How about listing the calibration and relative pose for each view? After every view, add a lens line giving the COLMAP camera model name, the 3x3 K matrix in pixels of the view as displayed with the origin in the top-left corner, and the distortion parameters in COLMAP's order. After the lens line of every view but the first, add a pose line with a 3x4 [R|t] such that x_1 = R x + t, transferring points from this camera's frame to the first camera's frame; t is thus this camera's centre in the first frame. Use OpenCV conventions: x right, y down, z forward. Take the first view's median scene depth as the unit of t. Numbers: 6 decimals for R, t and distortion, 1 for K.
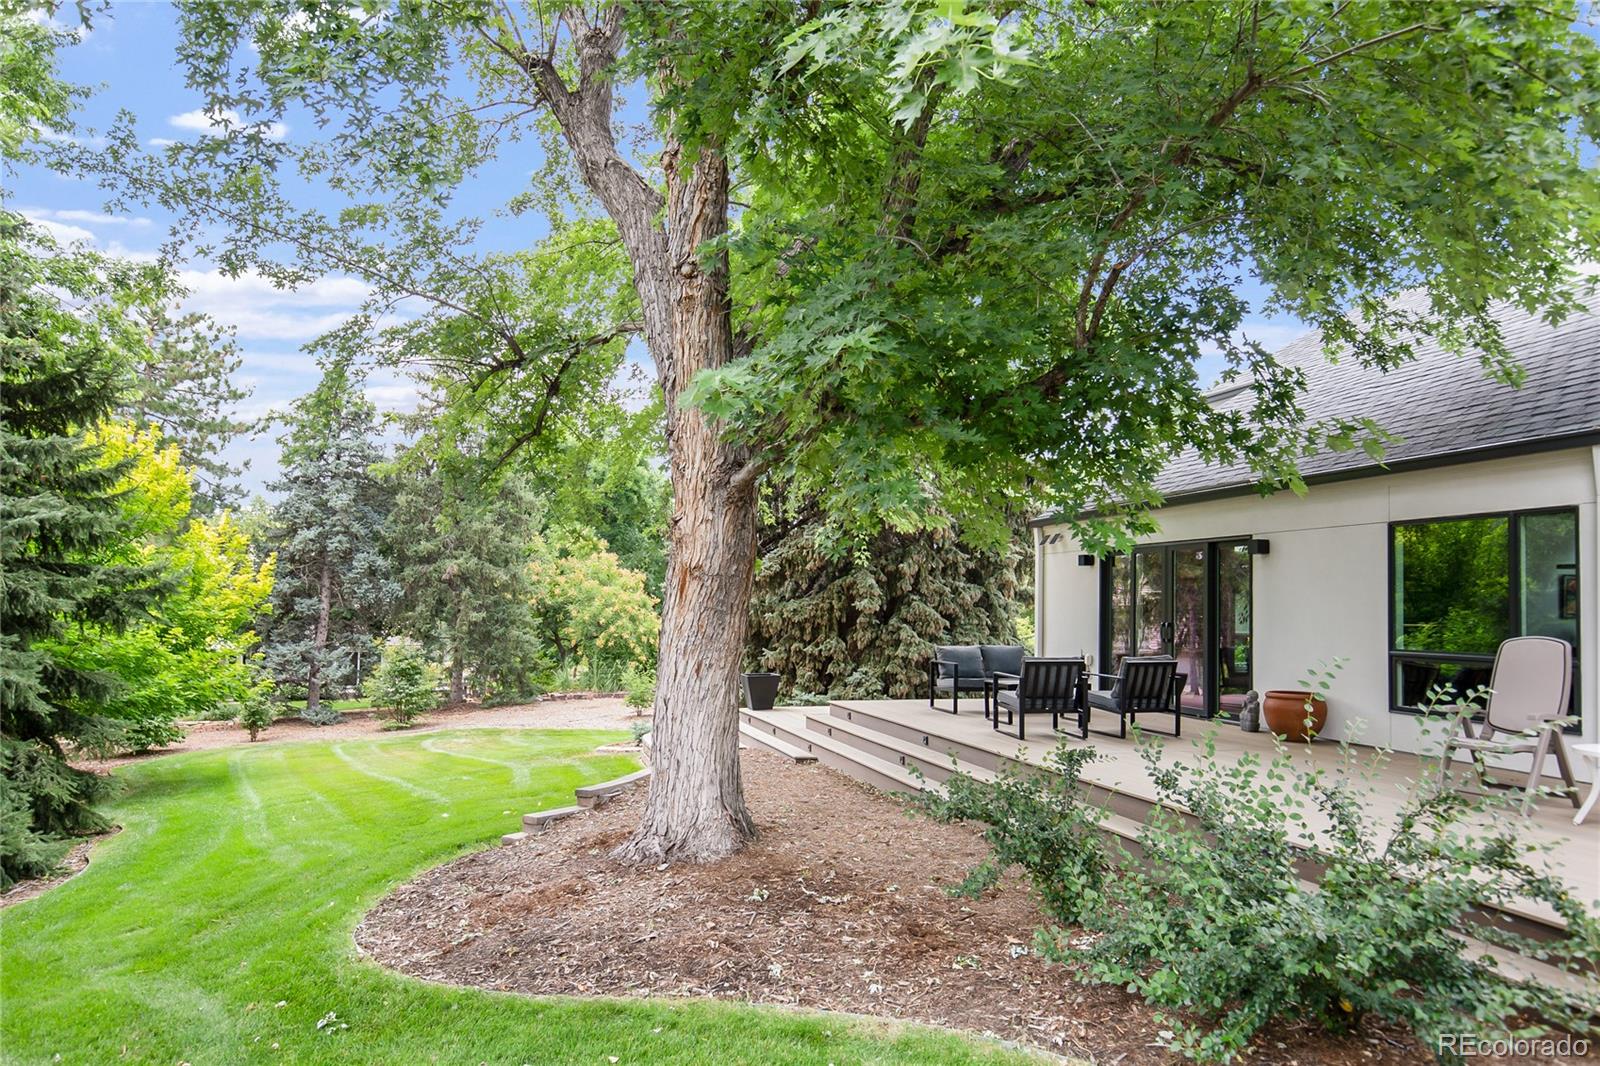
lens RADIAL K [[1050.7, 0, 814.2], [0, 1050.7, 579.6], [0, 0, 1]] dist [0.003736, 0.004521]
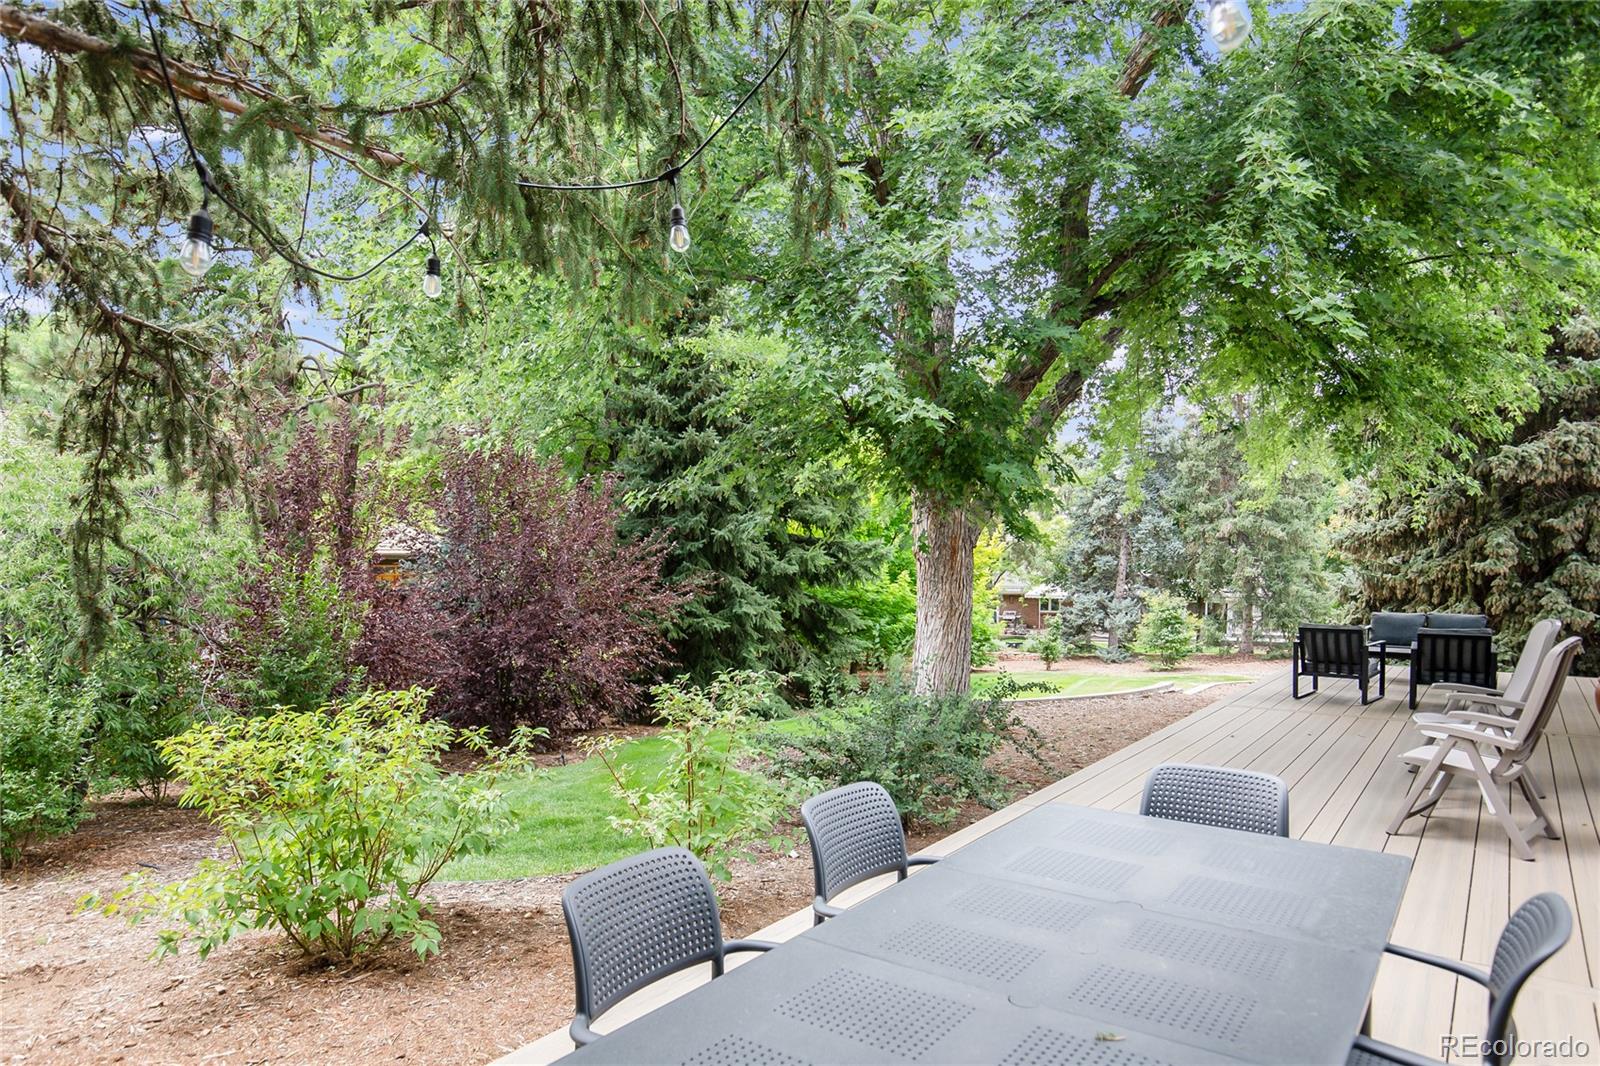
lens RADIAL K [[1050.7, 0, 750.3], [0, 1050.7, 607.3], [0, 0, 1]] dist [0.003736, 0.004521]
pose [[0.600291, 0.032654, -0.799115, 0.378122], [0.027097, 0.997762, 0.061127, -0.012727], [0.799322, -0.058348, 0.598063, -0.052209]]
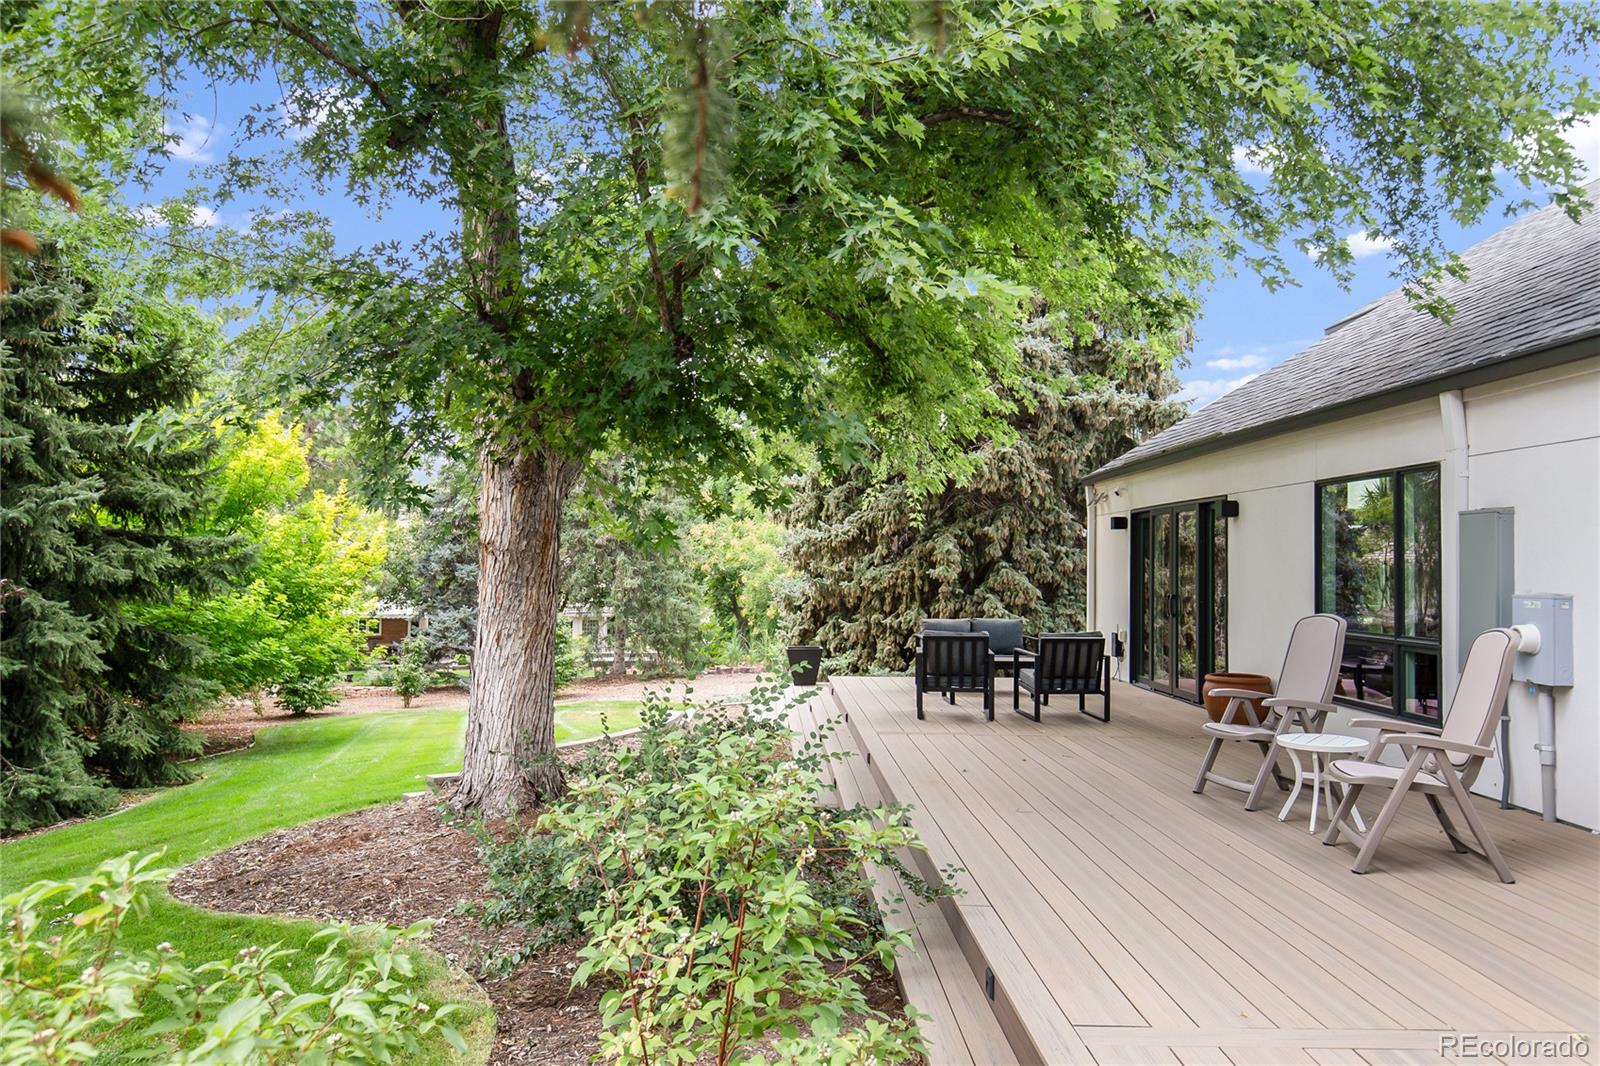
lens RADIAL K [[1223.5, 0, 803.9], [0, 1223.5, 534.9], [0, 0, 1]] dist [0.021492, -0.000194]
pose [[0.965987, -0.008224, -0.258459, 0.198777], [0.007420, 0.999964, -0.004085, -0.004730], [0.258484, 0.002029, 0.966014, -0.045474]]
